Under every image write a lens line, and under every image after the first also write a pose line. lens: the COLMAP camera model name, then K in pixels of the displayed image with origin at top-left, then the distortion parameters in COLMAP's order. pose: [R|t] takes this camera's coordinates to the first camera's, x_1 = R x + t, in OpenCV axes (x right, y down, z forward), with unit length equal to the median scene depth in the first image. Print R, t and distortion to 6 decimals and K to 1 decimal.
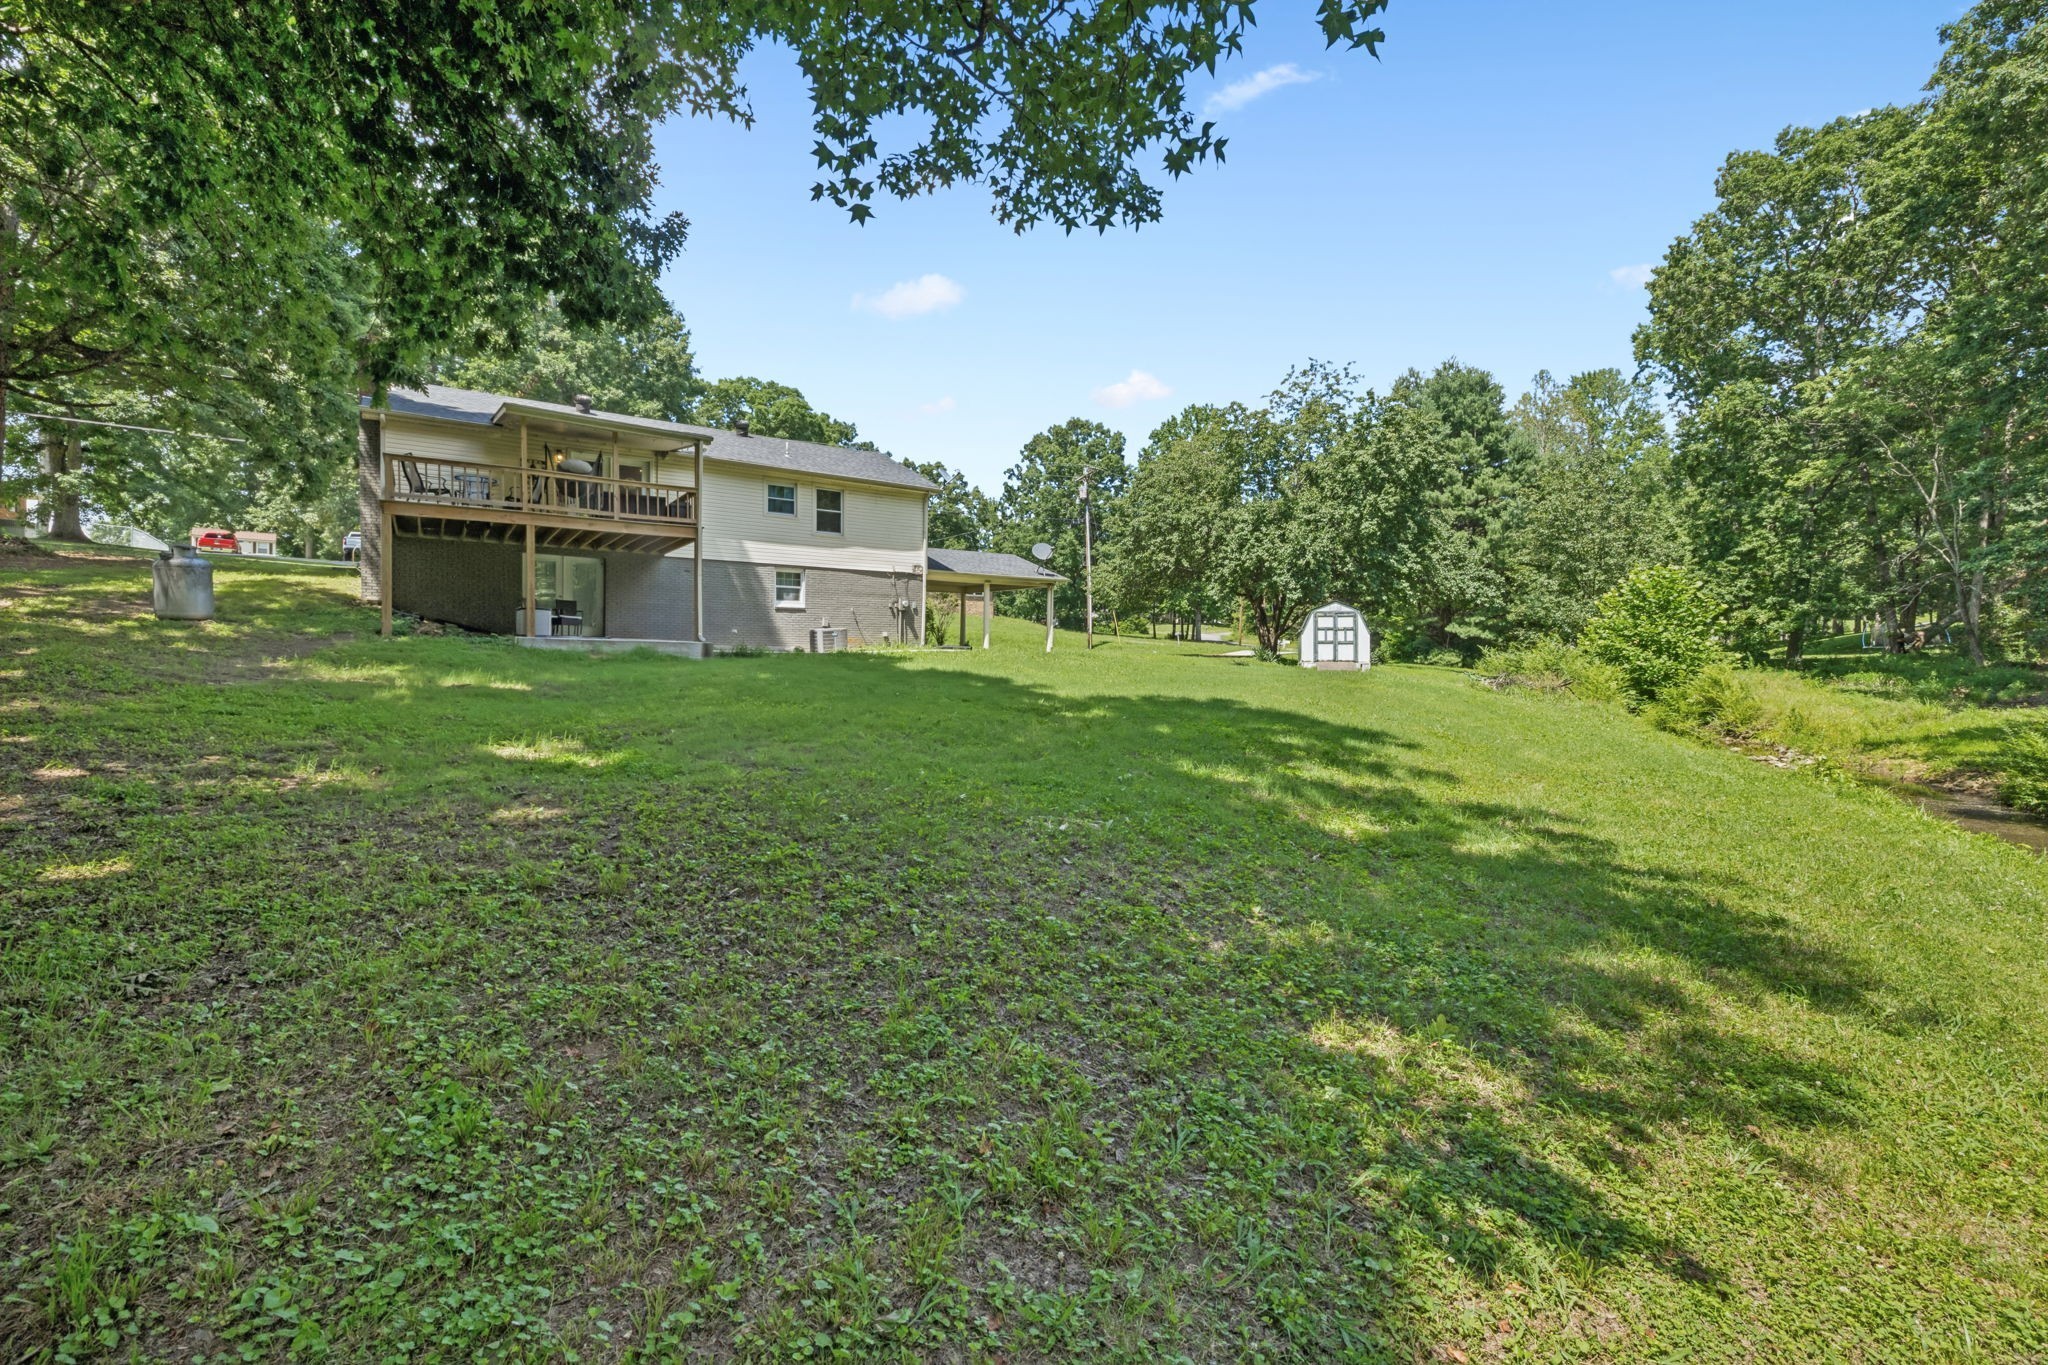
lens RADIAL K [[891.5, 0, 1036.7], [0, 891.5, 671.9], [0, 0, 1]] dist [0.010126, 0.000403]
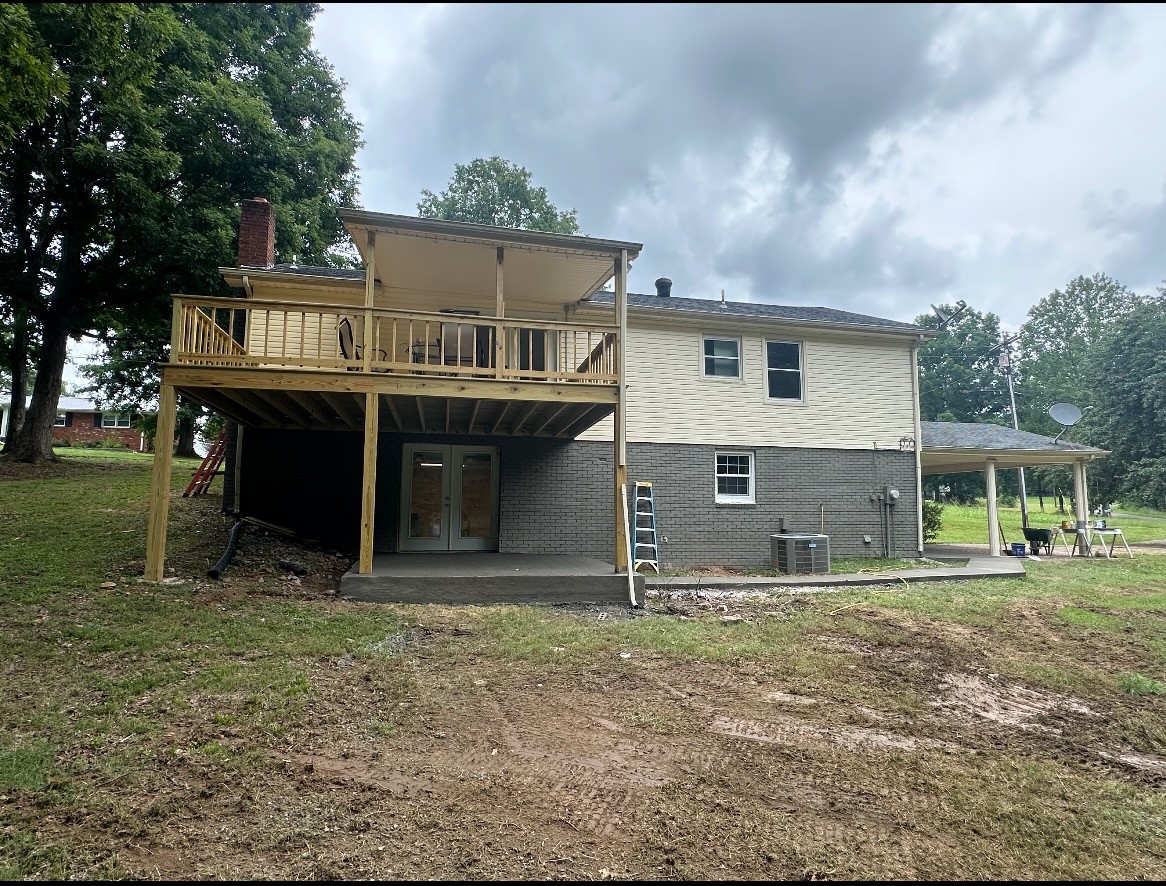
lens RADIAL K [[657.6, 0, 598.7], [0, 657.6, 440.4], [0, 0, 1]] dist [0.152370, 0.000021]
pose [[0.930609, -0.047916, -0.362864, -0.181722], [-0.002616, 0.990498, -0.137503, -0.049230], [0.366004, 0.128911, 0.921641, 0.457848]]
